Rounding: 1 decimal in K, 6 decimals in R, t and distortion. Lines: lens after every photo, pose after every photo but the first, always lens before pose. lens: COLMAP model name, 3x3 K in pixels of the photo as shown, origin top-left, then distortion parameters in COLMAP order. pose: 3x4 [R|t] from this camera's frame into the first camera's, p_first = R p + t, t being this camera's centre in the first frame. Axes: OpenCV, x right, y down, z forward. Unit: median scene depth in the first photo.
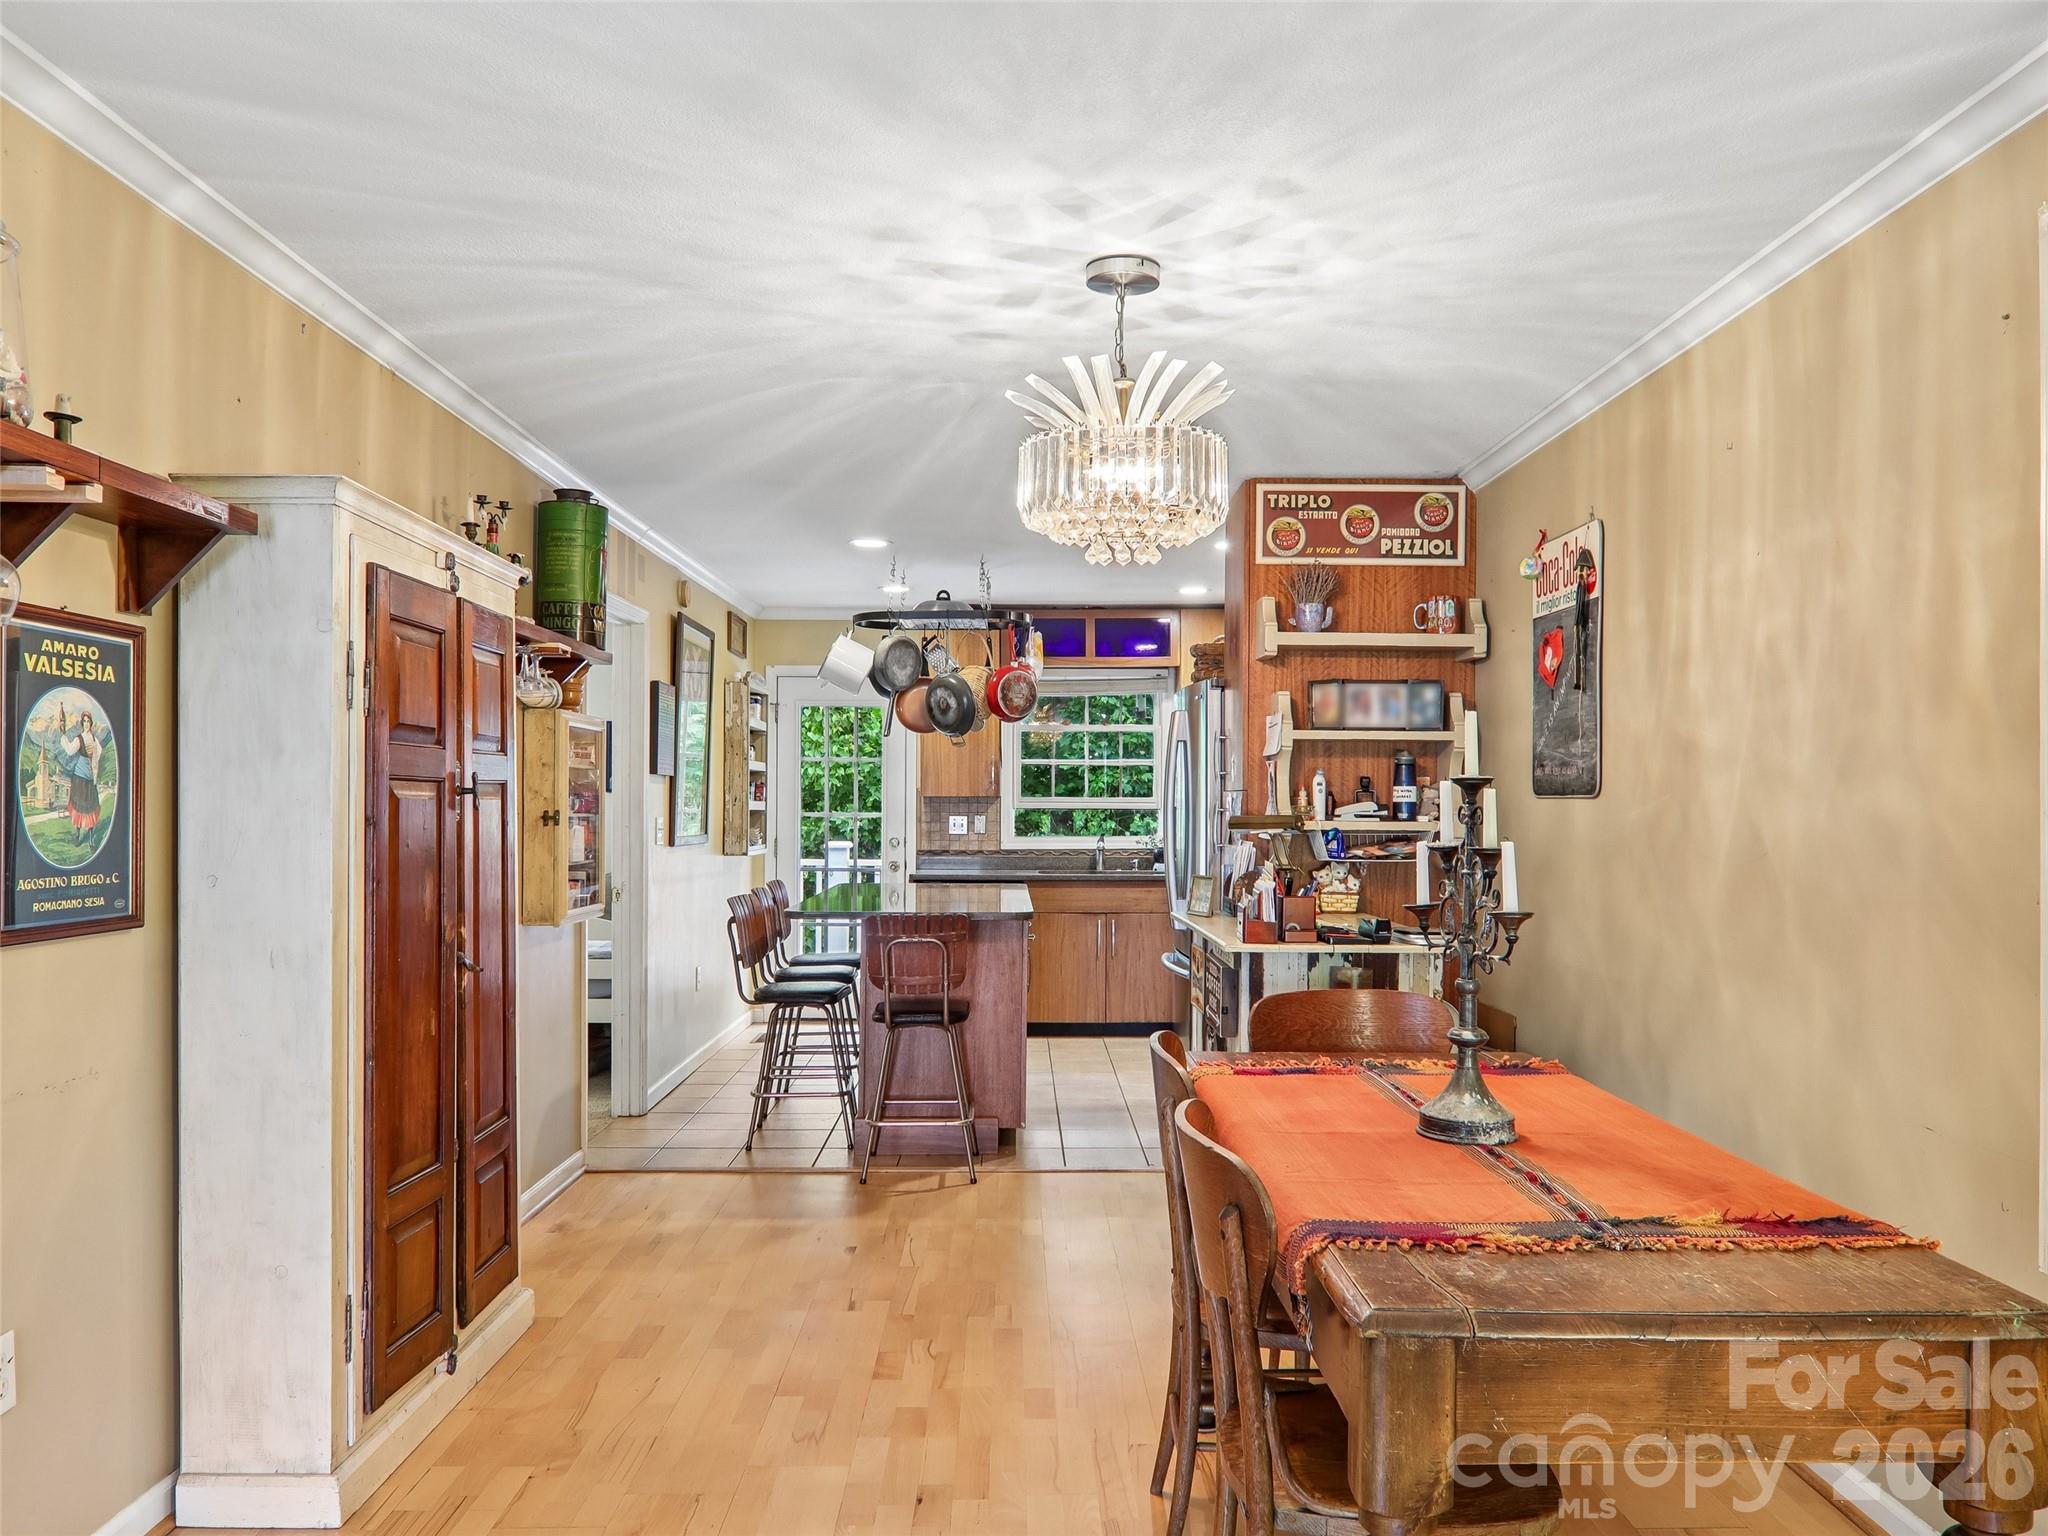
lens RADIAL K [[1469.3, 0, 1028.4], [0, 1469.3, 804.7], [0, 0, 1]] dist [-0.003776, -0.003655]
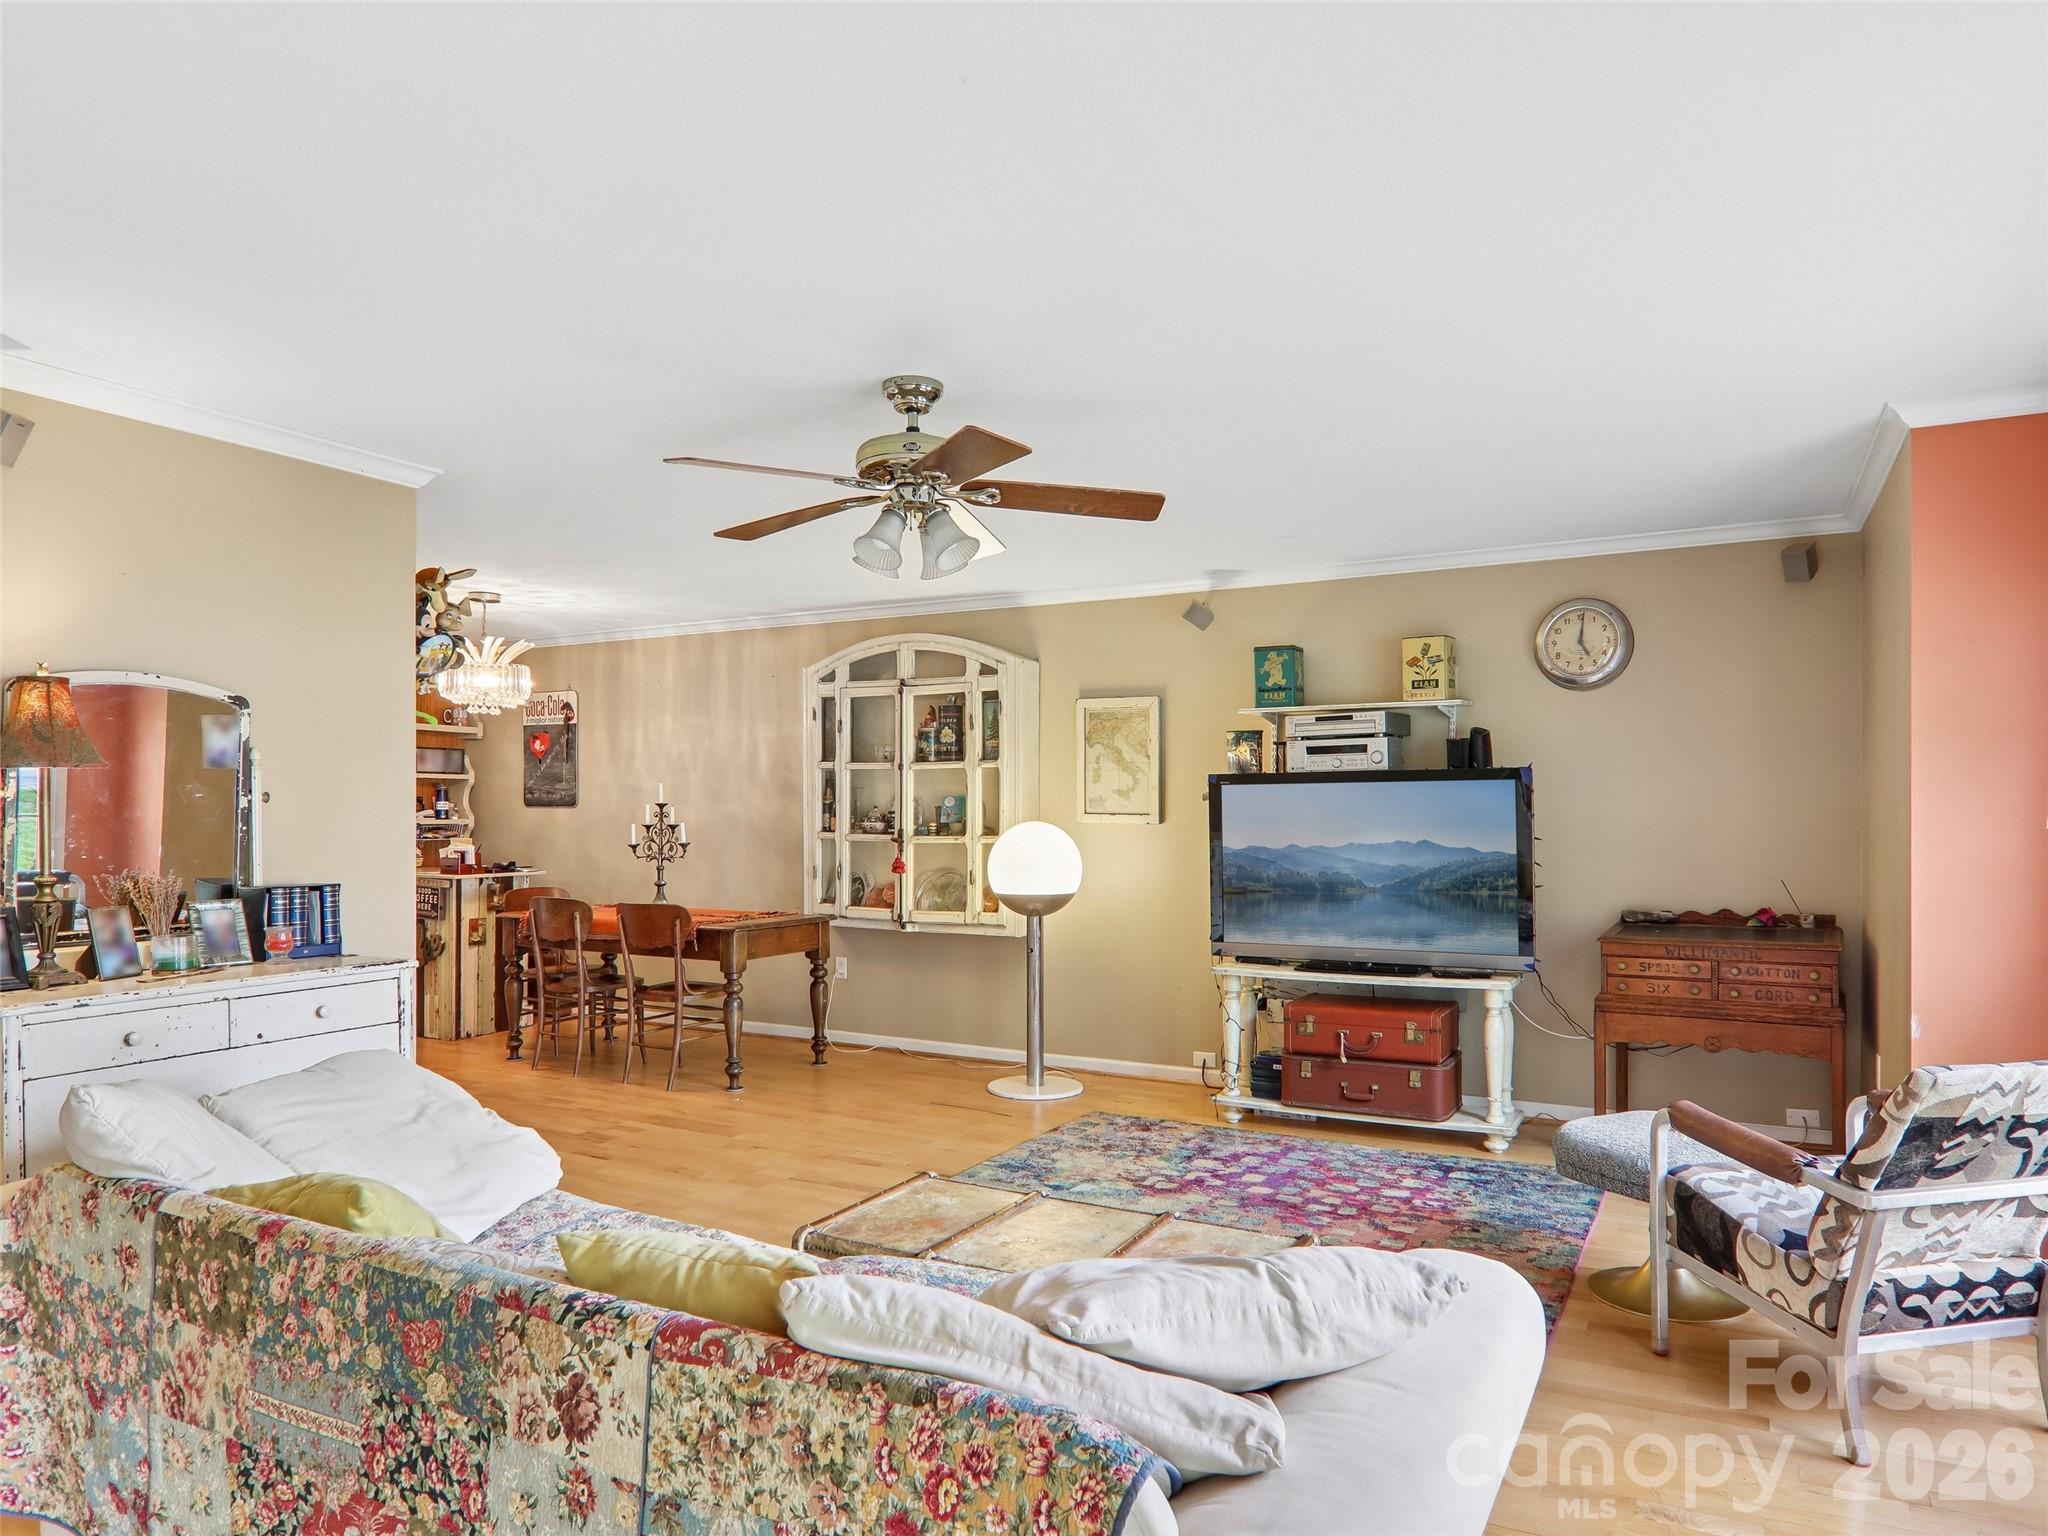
lens RADIAL K [[1286.1, 0, 1020.8], [0, 1286.1, 801.0], [0, 0, 1]] dist [0.008789, -0.022136]
pose [[0.496201, 0.000438, 0.868207, -0.863139], [0.003387, 0.999991, -0.002440, -0.006319], [-0.868201, 0.004151, 0.496195, -0.536880]]
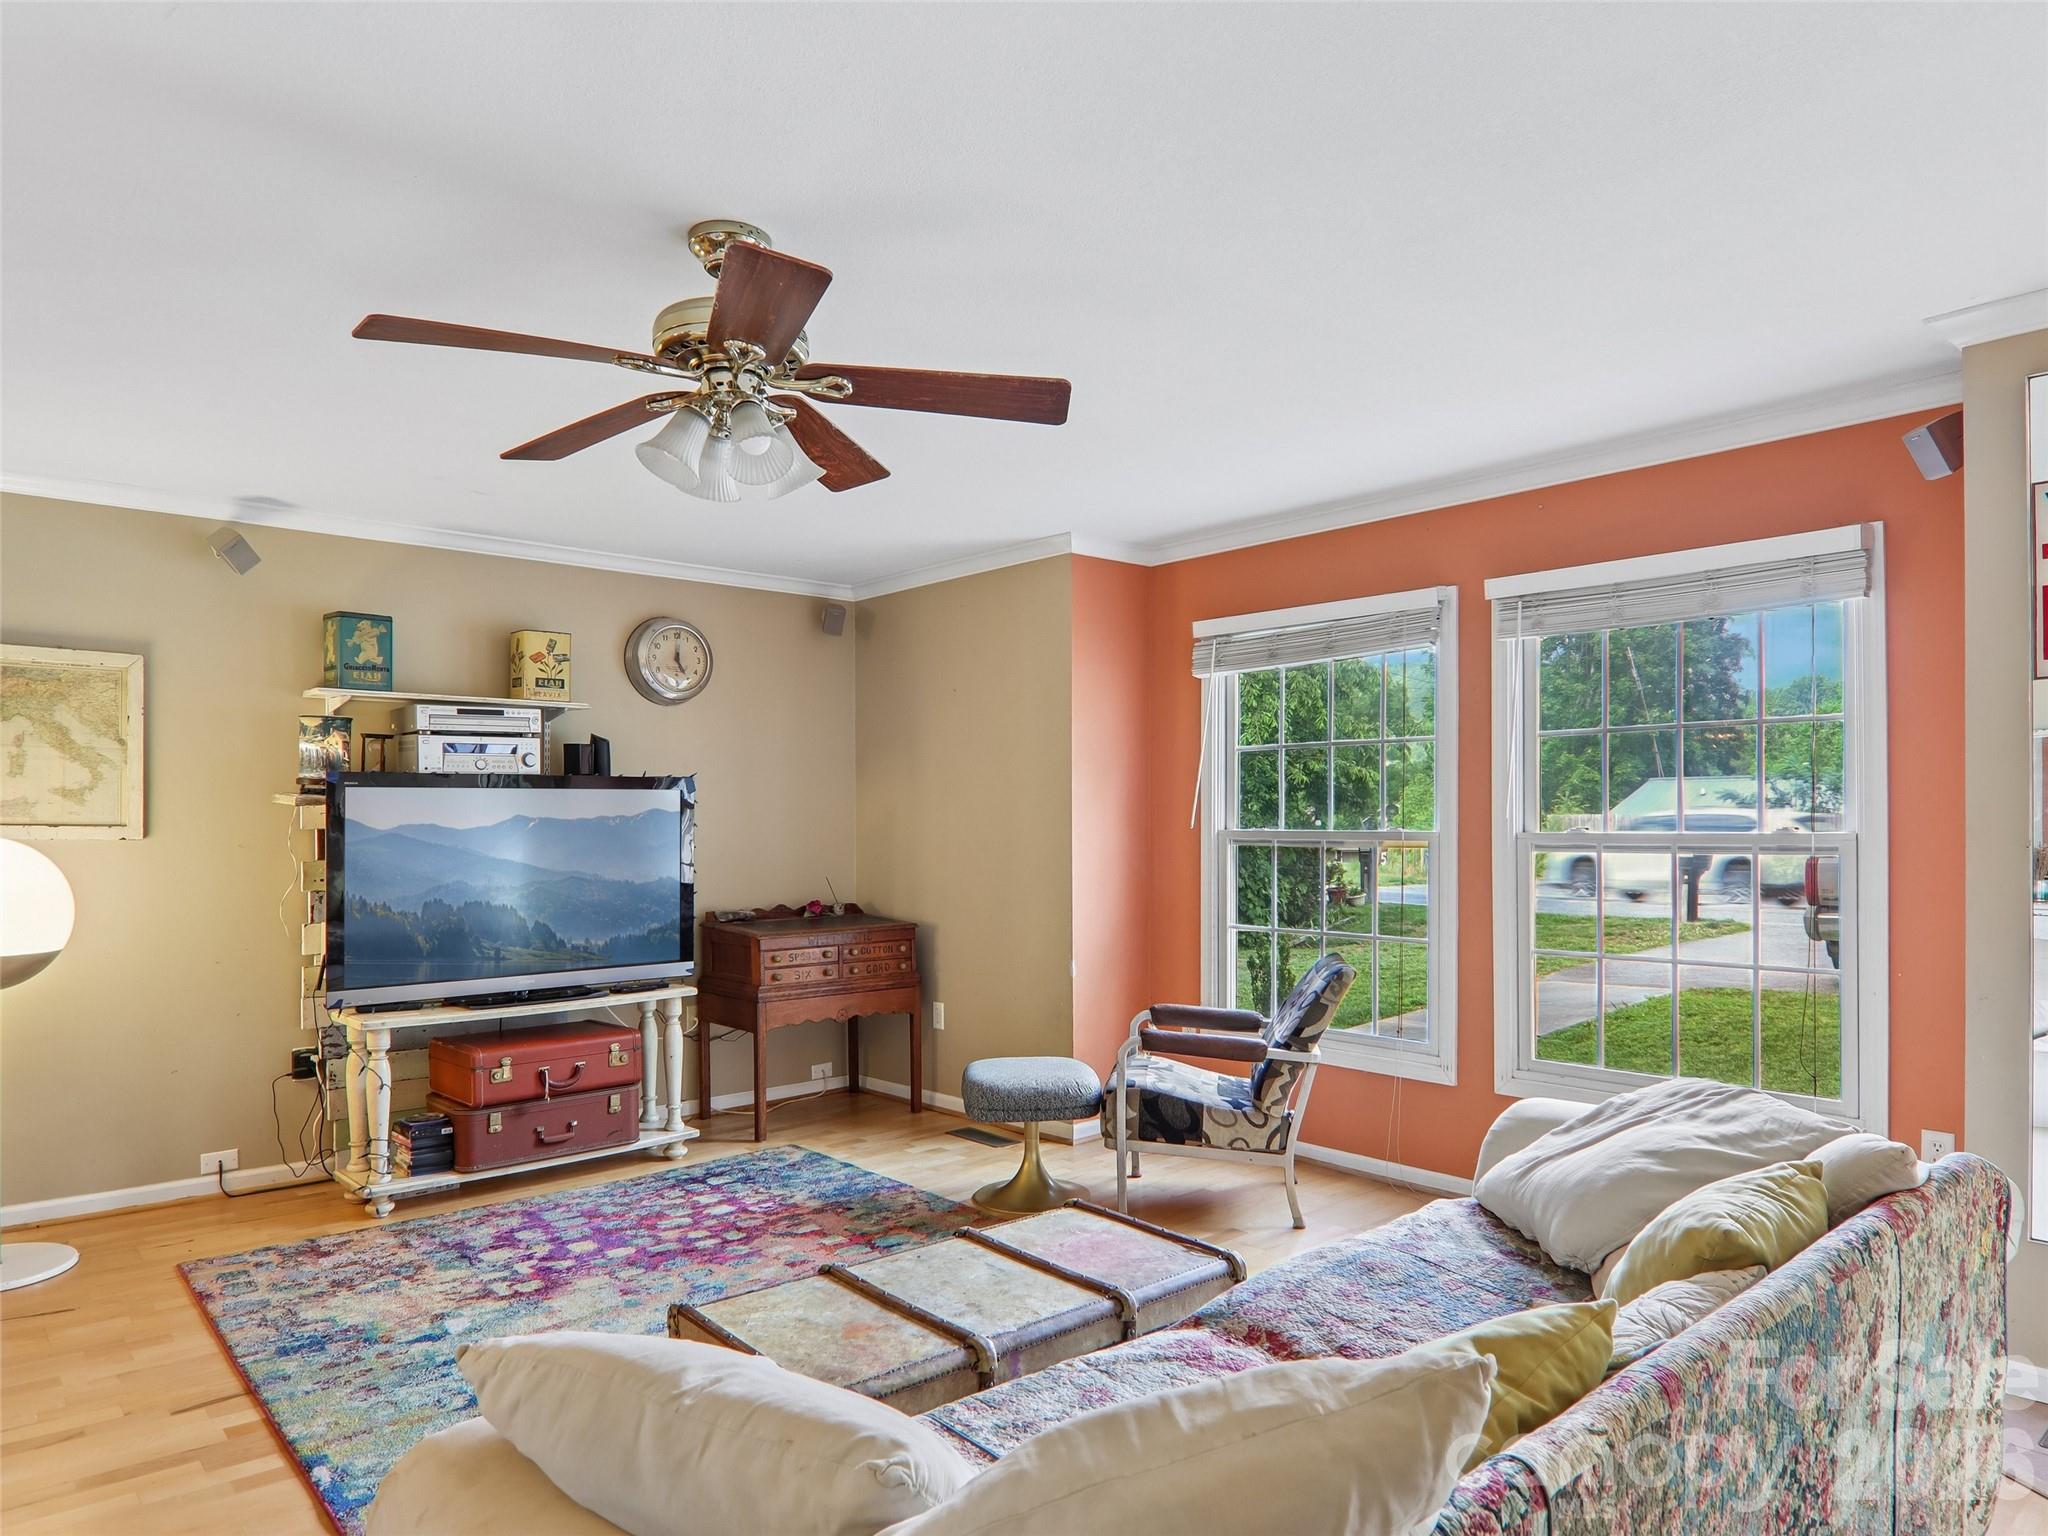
lens RADIAL K [[1298.6, 0, 1026.8], [0, 1298.6, 814.8], [0, 0, 1]] dist [0.008934, -0.022576]
pose [[-0.651830, 0.004998, 0.758349, -0.760019], [0.001366, 0.999984, -0.005416, 0.002585], [-0.758364, -0.002494, -0.651827, 0.101114]]
